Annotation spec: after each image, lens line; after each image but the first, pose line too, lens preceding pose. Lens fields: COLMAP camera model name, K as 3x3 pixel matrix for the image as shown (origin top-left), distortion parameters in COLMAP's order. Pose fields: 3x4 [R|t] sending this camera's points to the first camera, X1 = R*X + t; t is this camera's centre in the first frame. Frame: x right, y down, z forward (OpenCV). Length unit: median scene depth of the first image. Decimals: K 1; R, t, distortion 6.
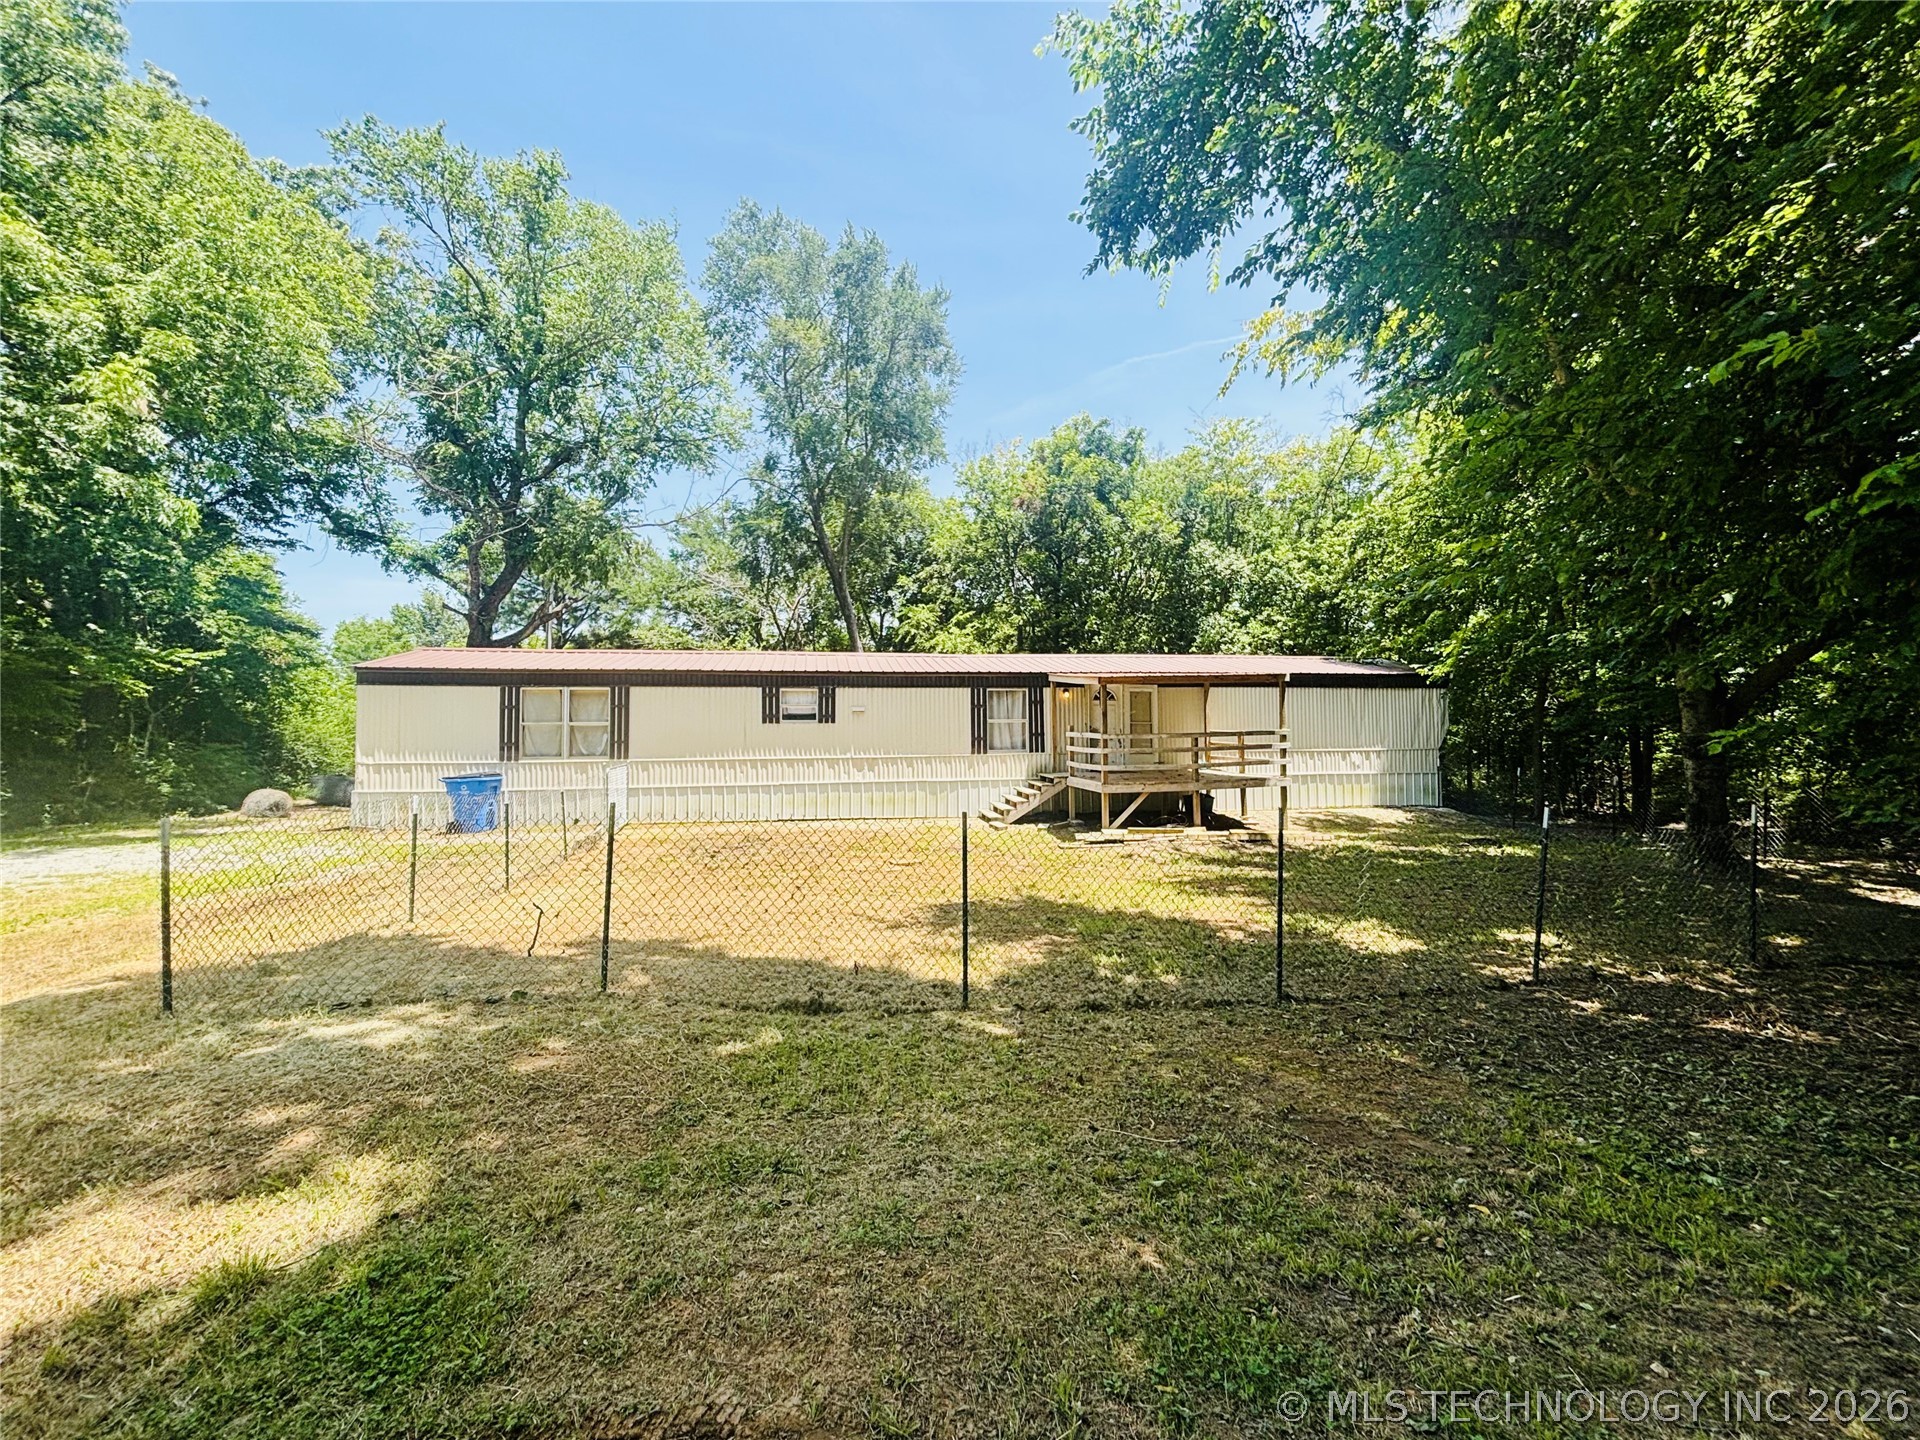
lens RADIAL K [[773.4, 0, 963.7], [0, 773.4, 730.8], [0, 0, 1]] dist [-0.000742, 0.000199]
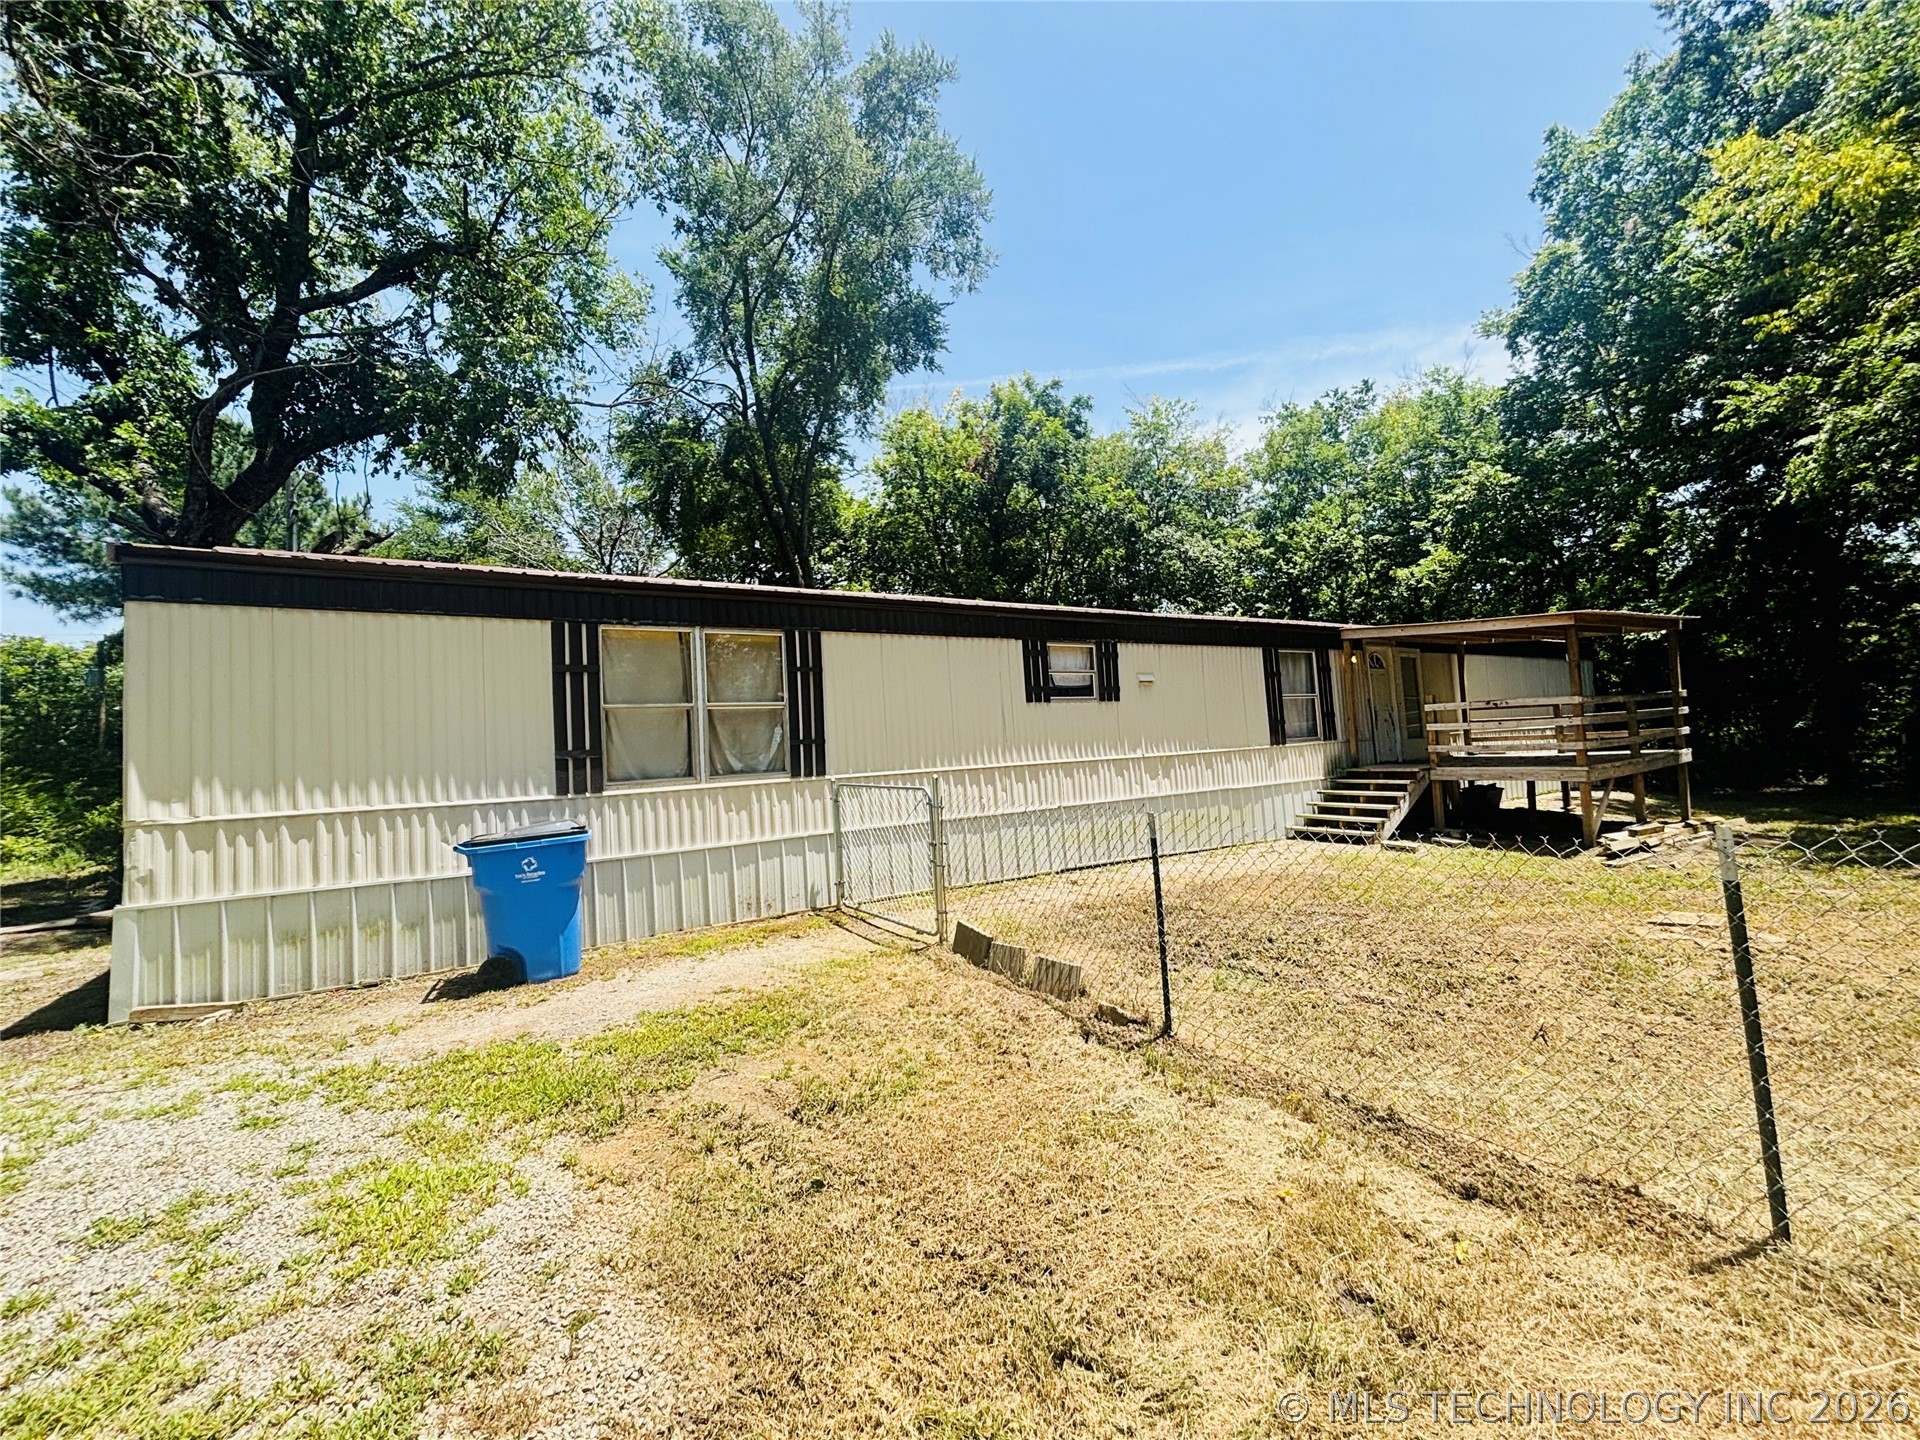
lens RADIAL K [[773.4, 0, 964.0], [0, 773.4, 732.5], [0, 0, 1]] dist [-0.000742, 0.000199]
pose [[0.927436, -0.033626, 0.372467, -0.508692], [0.045450, 0.998702, -0.023010, 0.022938], [-0.371209, 0.038269, 0.927760, 0.480407]]
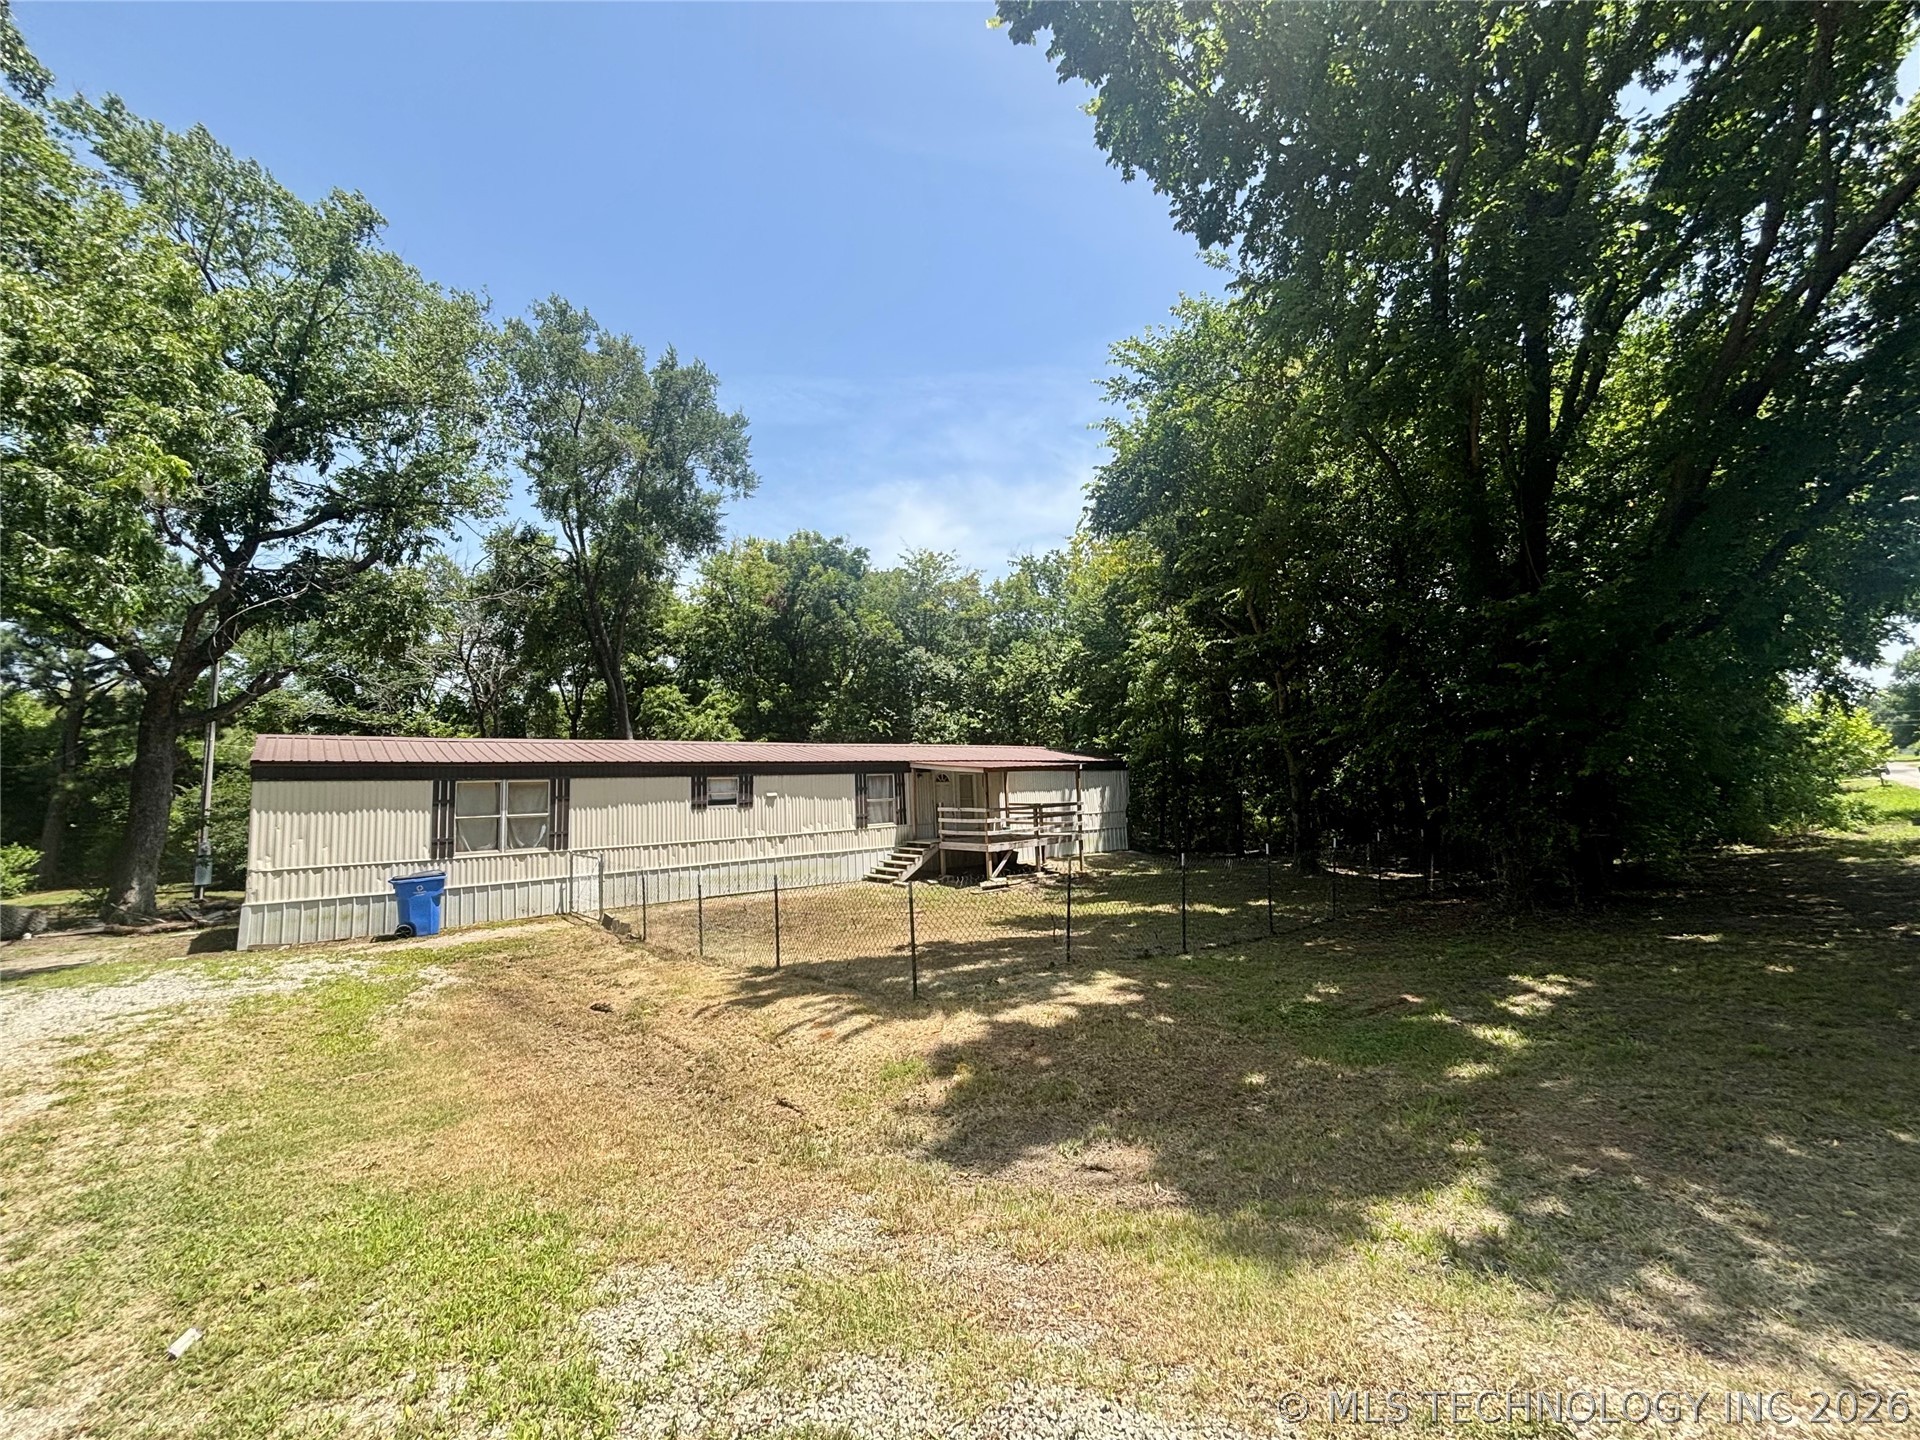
lens RADIAL K [[773.4, 0, 959.3], [0, 773.4, 750.6], [0, 0, 1]] dist [-0.000742, 0.000199]
pose [[0.869098, 0.003205, 0.494630, -0.468176], [0.029439, 0.997871, -0.058192, -0.017307], [-0.493764, 0.065136, 0.867153, -0.154591]]
